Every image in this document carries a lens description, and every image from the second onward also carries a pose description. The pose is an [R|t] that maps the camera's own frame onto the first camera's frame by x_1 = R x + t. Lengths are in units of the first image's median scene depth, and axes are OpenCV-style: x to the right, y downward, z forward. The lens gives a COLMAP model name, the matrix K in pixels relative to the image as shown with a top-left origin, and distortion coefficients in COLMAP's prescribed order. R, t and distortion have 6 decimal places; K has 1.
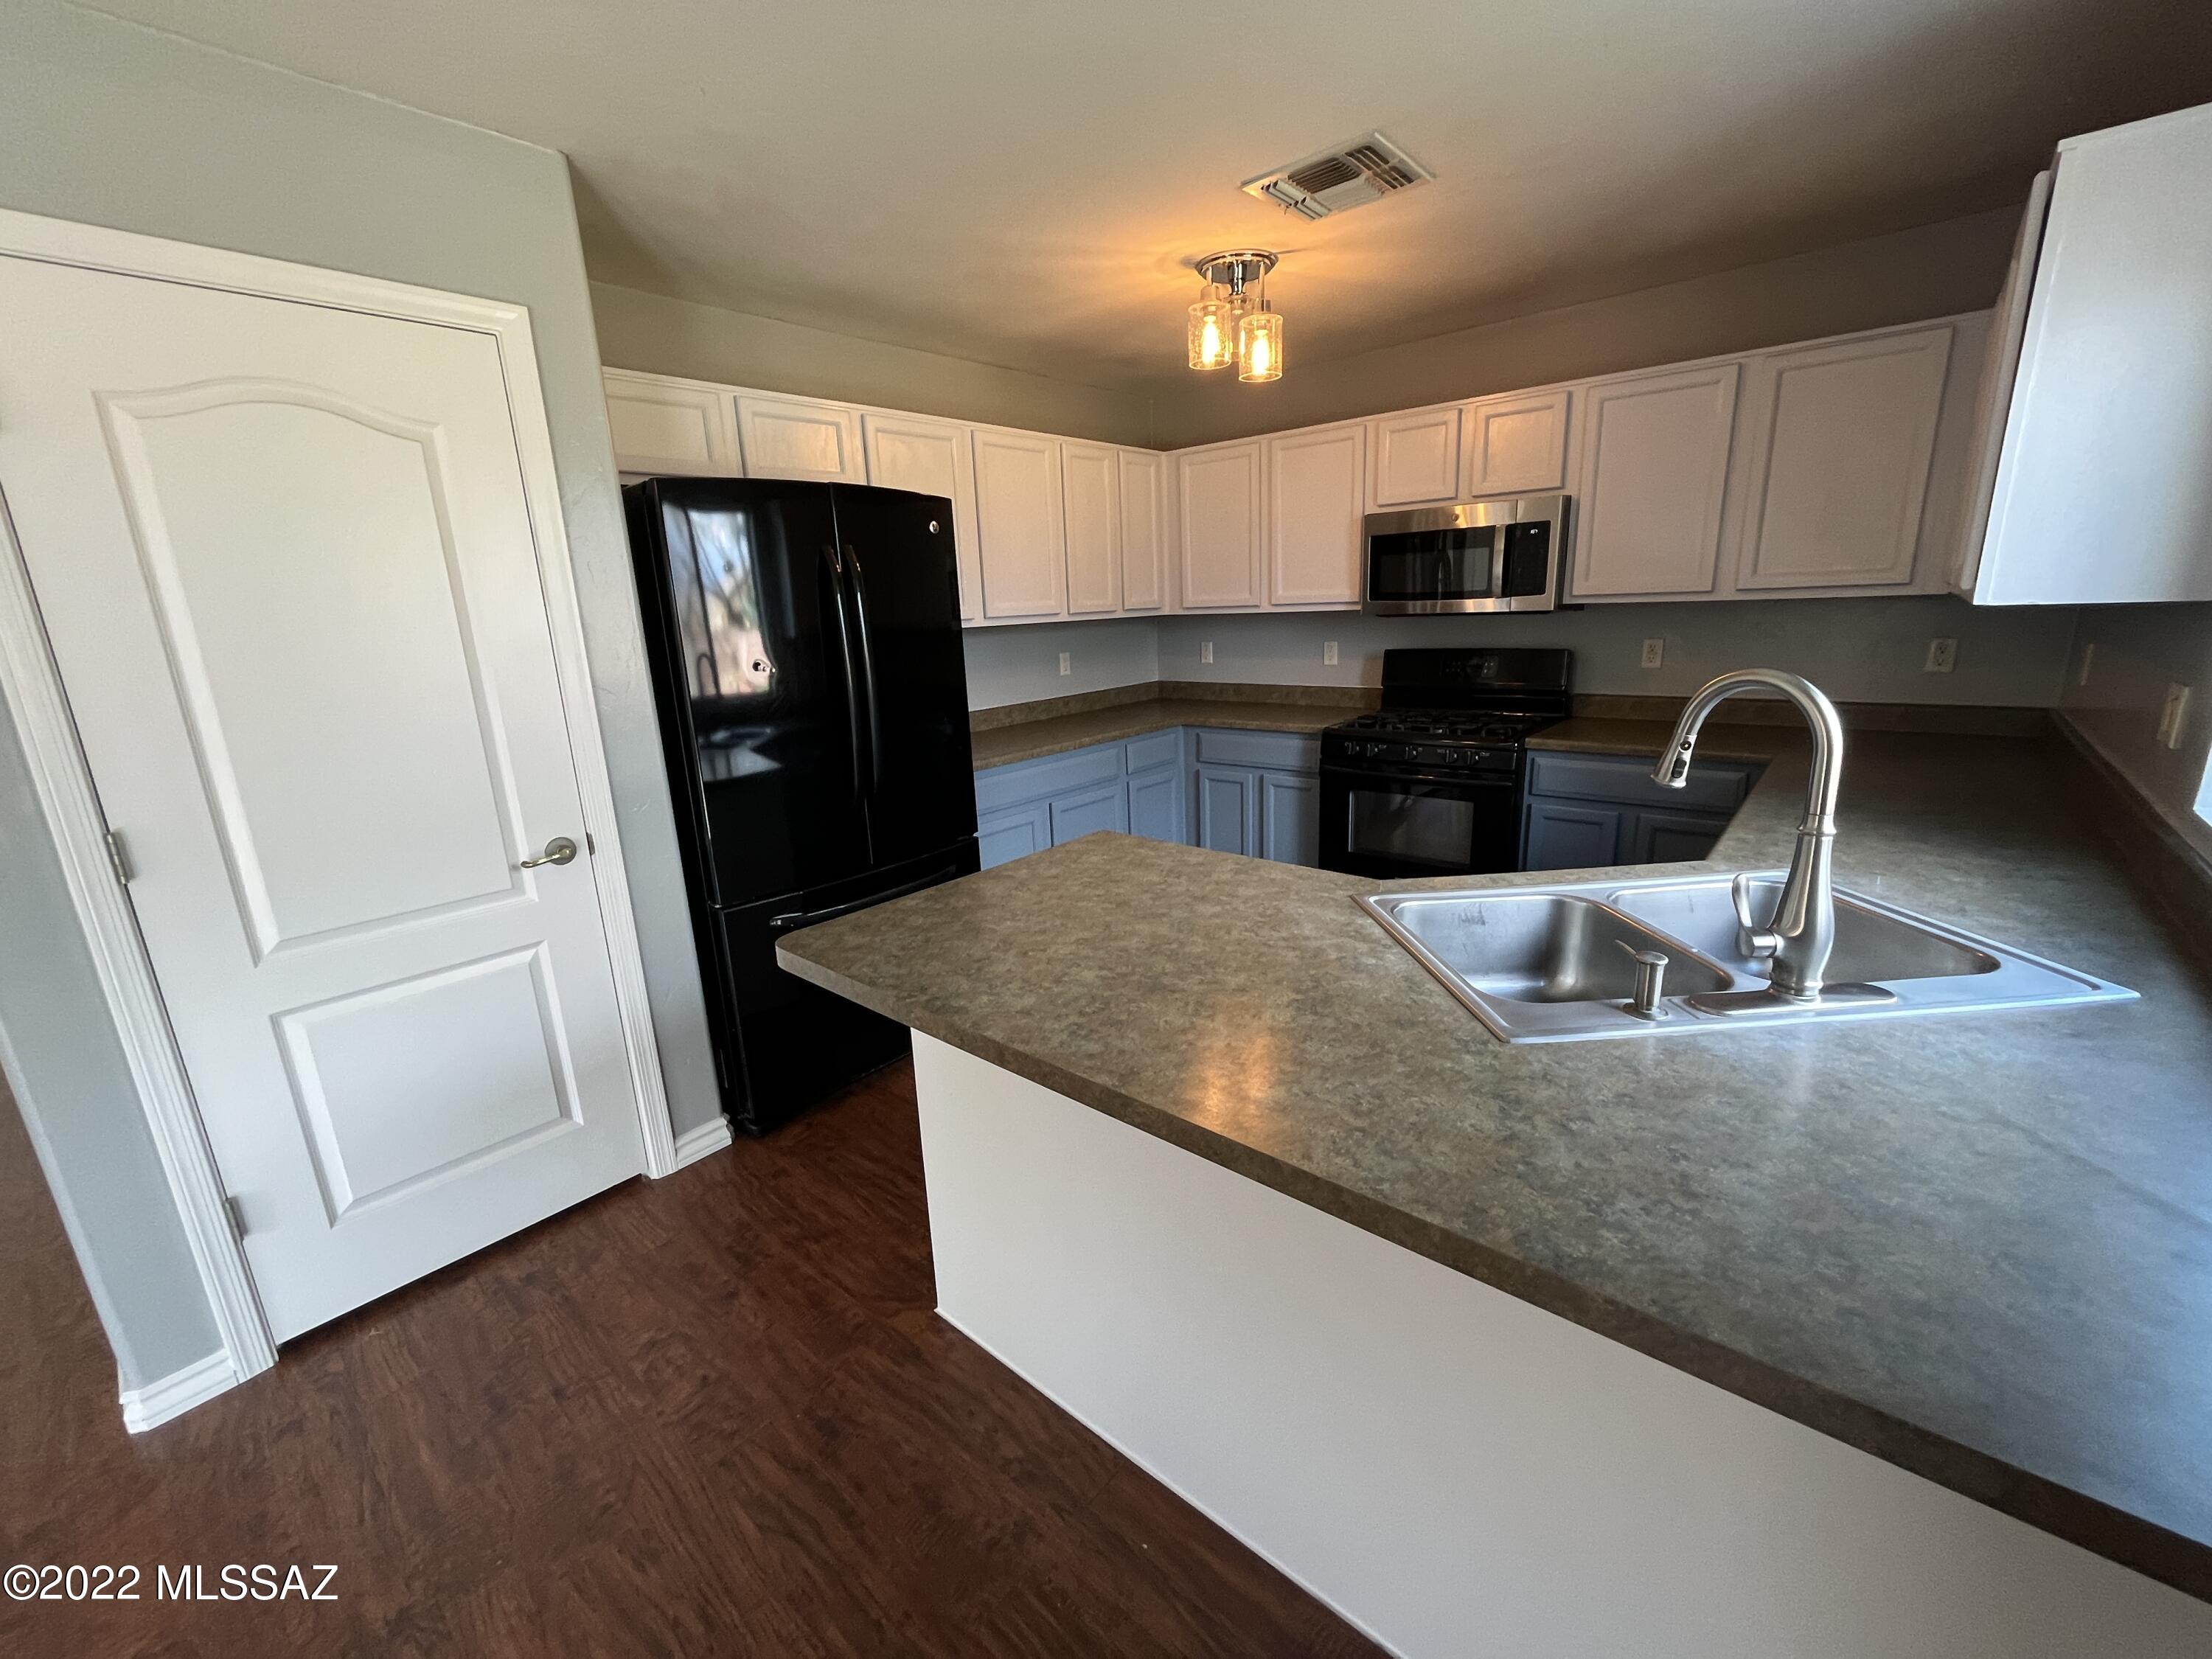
lens RADIAL K [[891.6, 0, 1099.4], [0, 891.6, 832.6], [0, 0, 1]] dist [-0.000802, -0.000119]
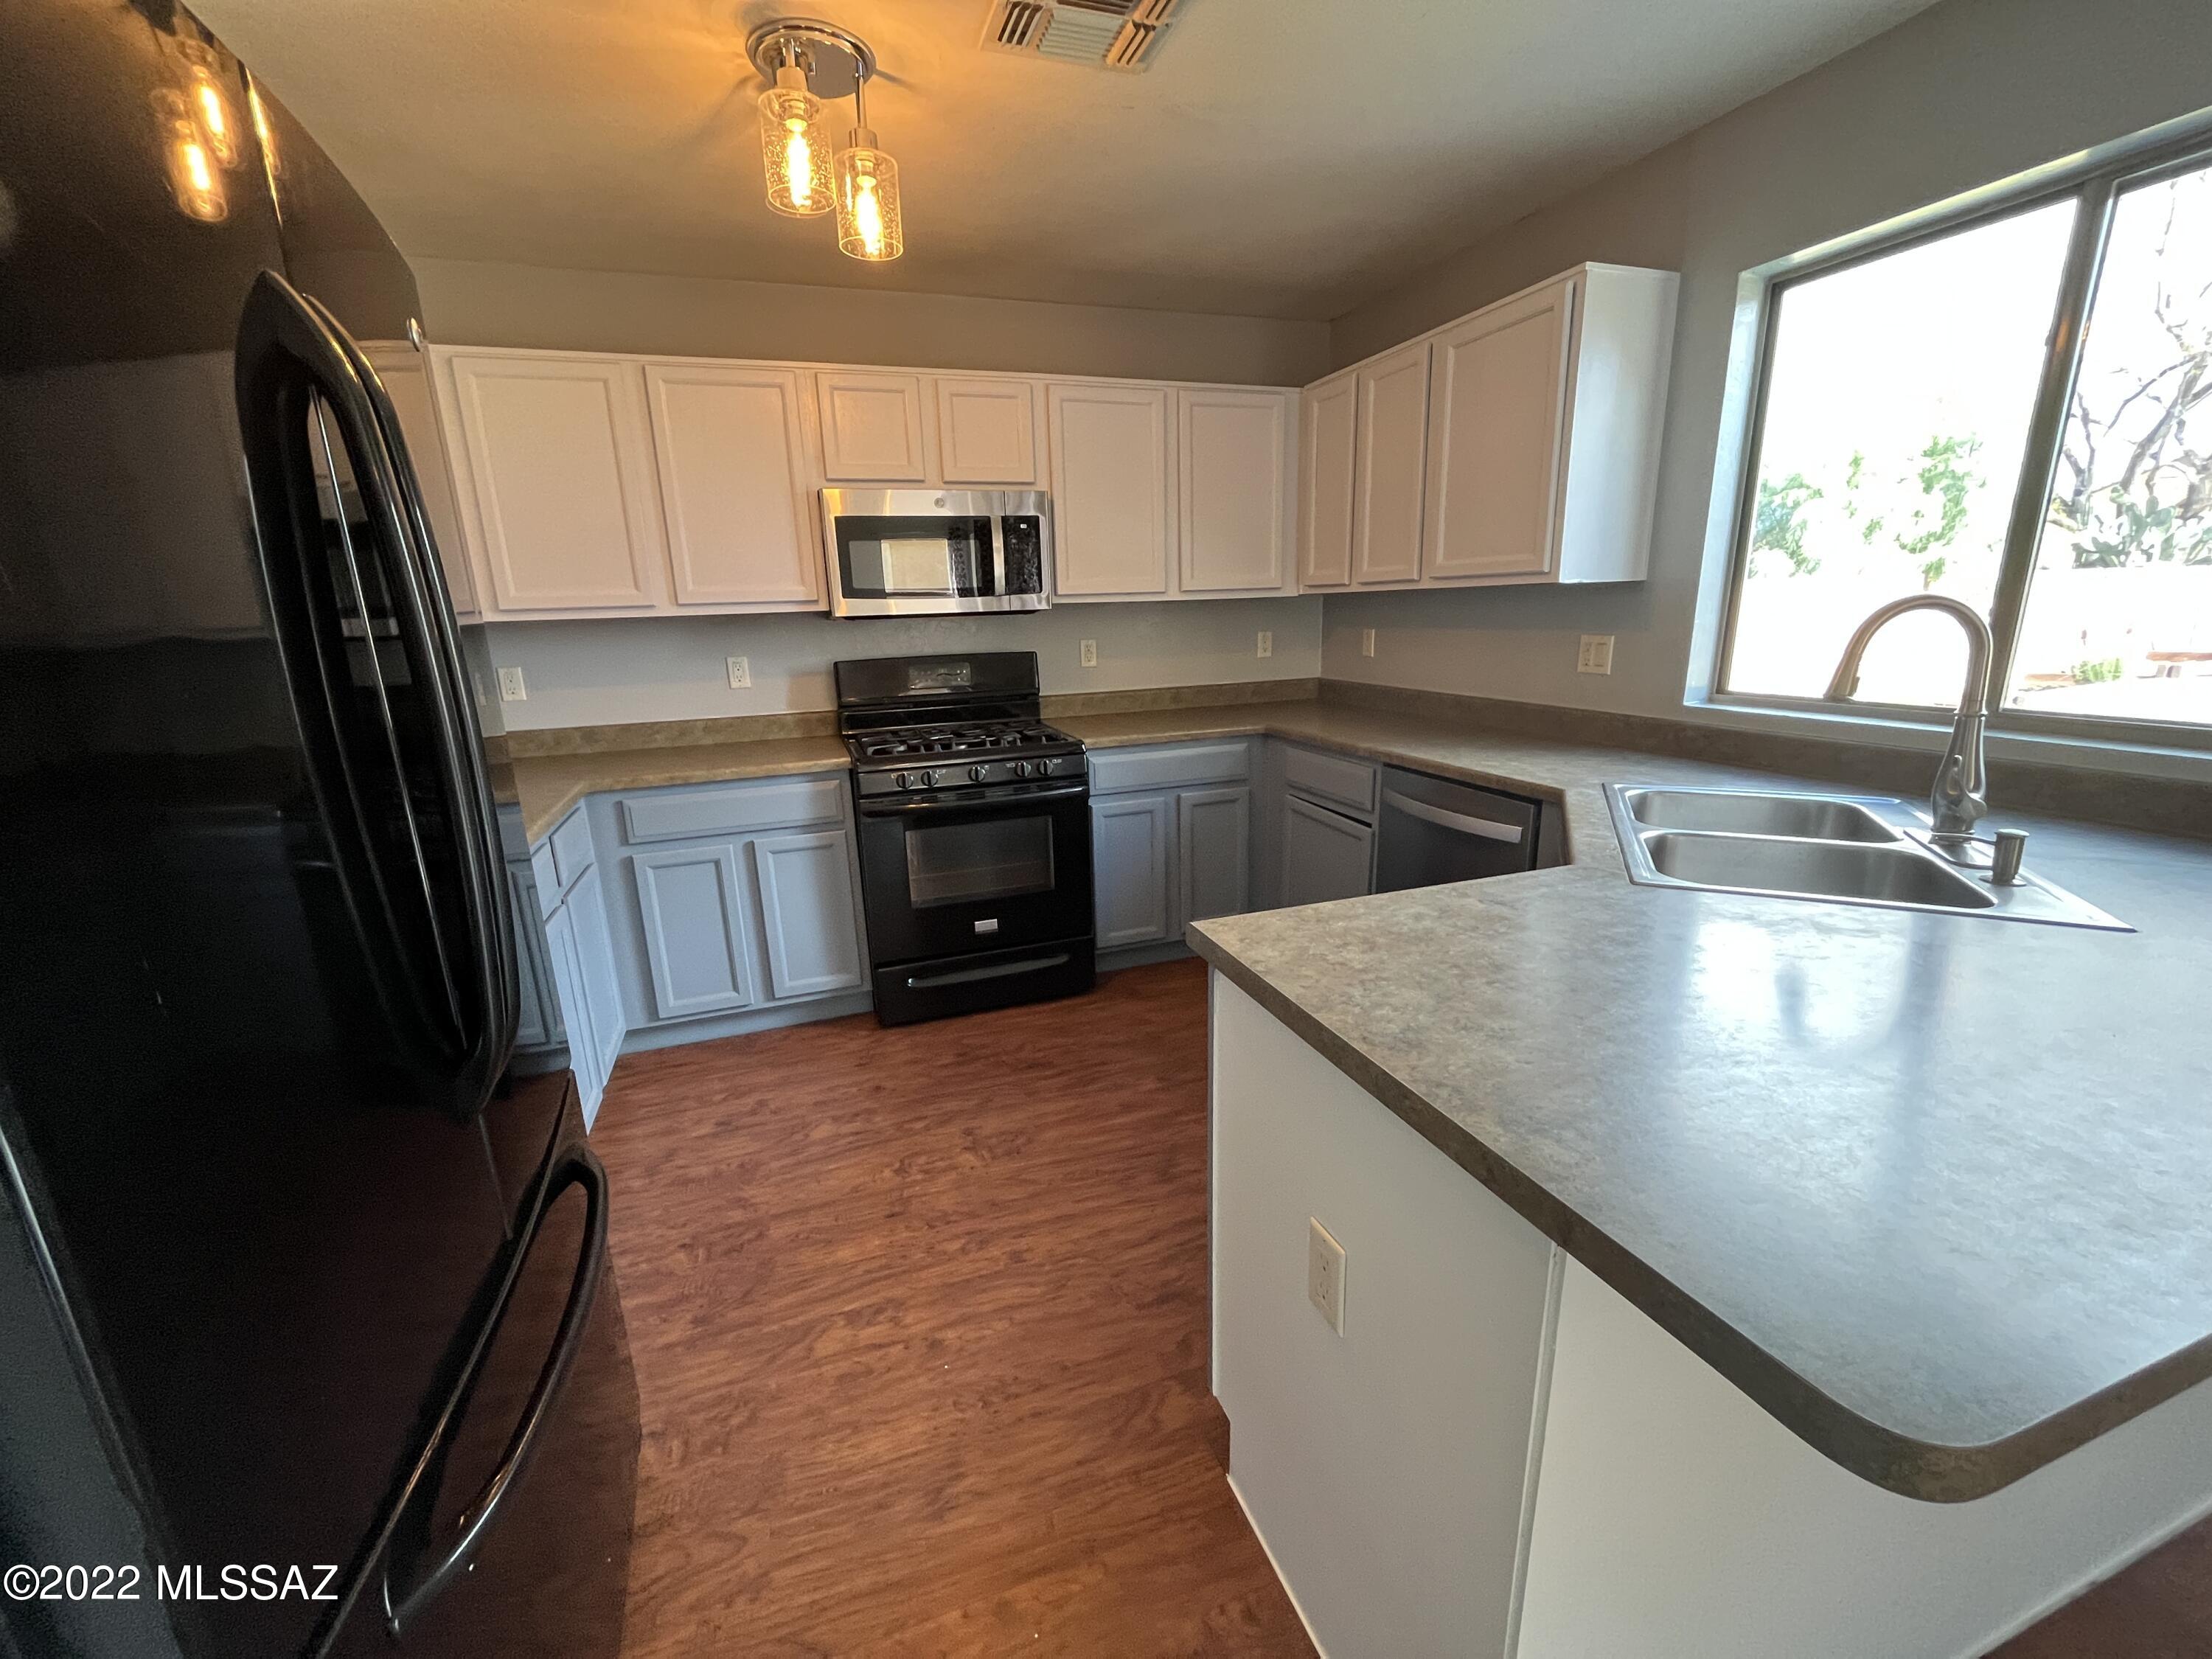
lens RADIAL K [[891.6, 0, 1099.4], [0, 891.6, 832.6], [0, 0, 1]] dist [-0.000802, -0.000119]
pose [[0.492929, -0.189352, 0.849216, -0.327721], [0.229123, 0.969831, 0.083251, -0.078862], [-0.839359, 0.153538, 0.521442, 0.468011]]
